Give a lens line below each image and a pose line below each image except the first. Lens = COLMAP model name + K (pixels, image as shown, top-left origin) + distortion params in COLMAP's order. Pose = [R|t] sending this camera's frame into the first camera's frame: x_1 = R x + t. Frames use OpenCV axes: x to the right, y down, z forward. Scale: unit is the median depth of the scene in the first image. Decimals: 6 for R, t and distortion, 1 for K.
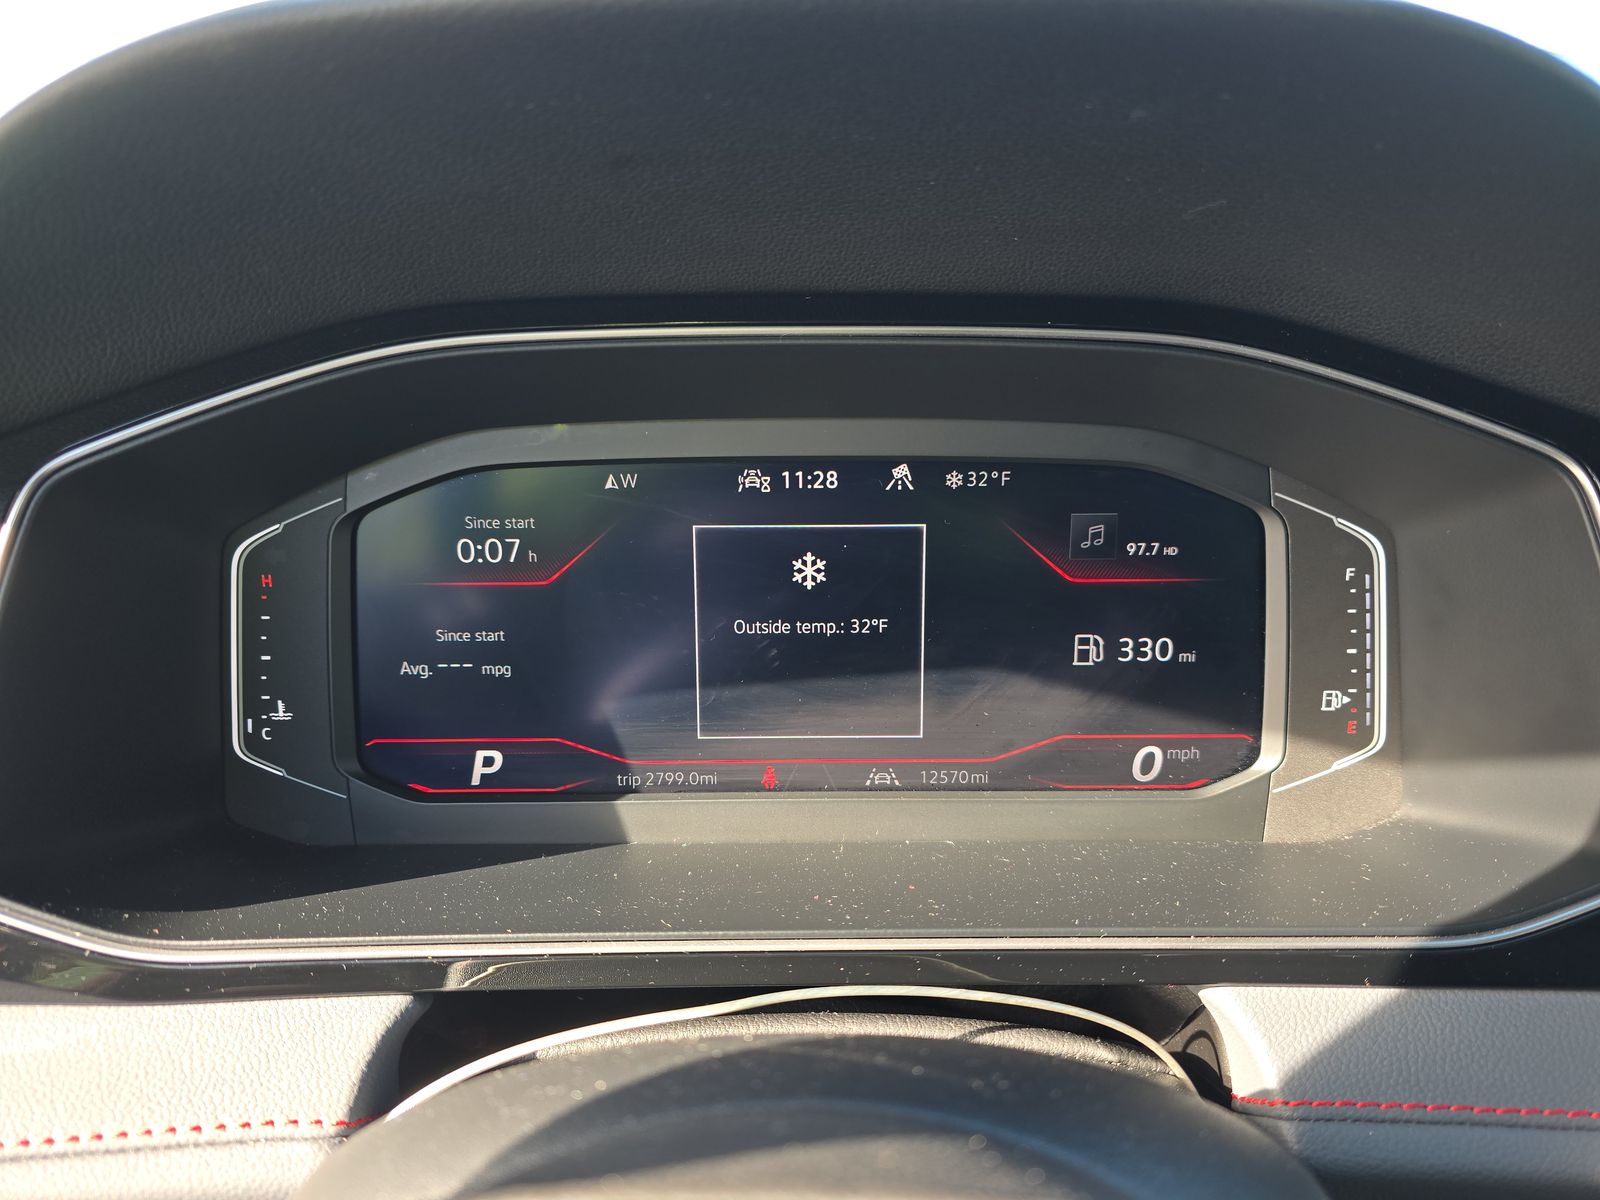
lens RADIAL K [[1070.5, 0, 804.5], [0, 1070.5, 598.9], [0, 0, 1]] dist [0.057708, -0.000357]
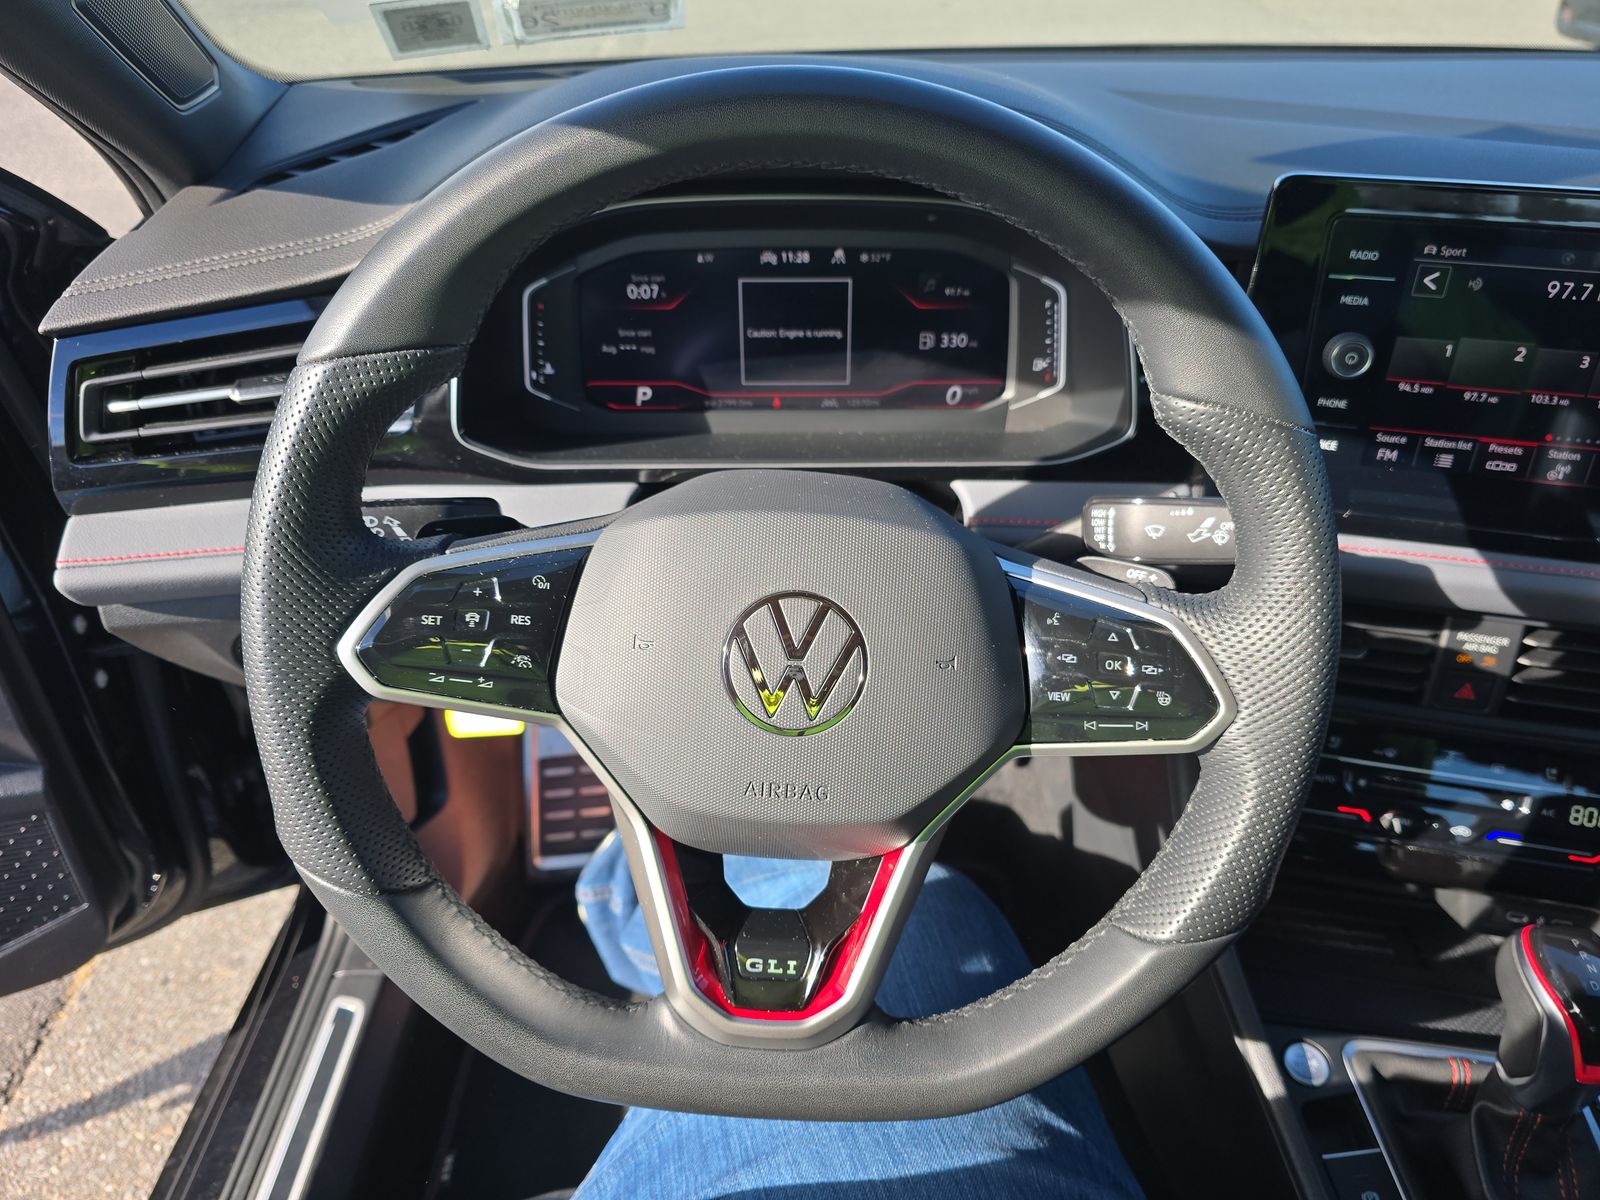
lens RADIAL K [[1070.5, 0, 807.1], [0, 1070.5, 602.1], [0, 0, 1]] dist [0.057708, -0.000357]
pose [[0.999943, -0.000121, 0.010708, 0.005279], [-0.003202, 0.950823, 0.309720, -0.118606], [-0.010219, -0.309736, 0.950768, -1.170452]]
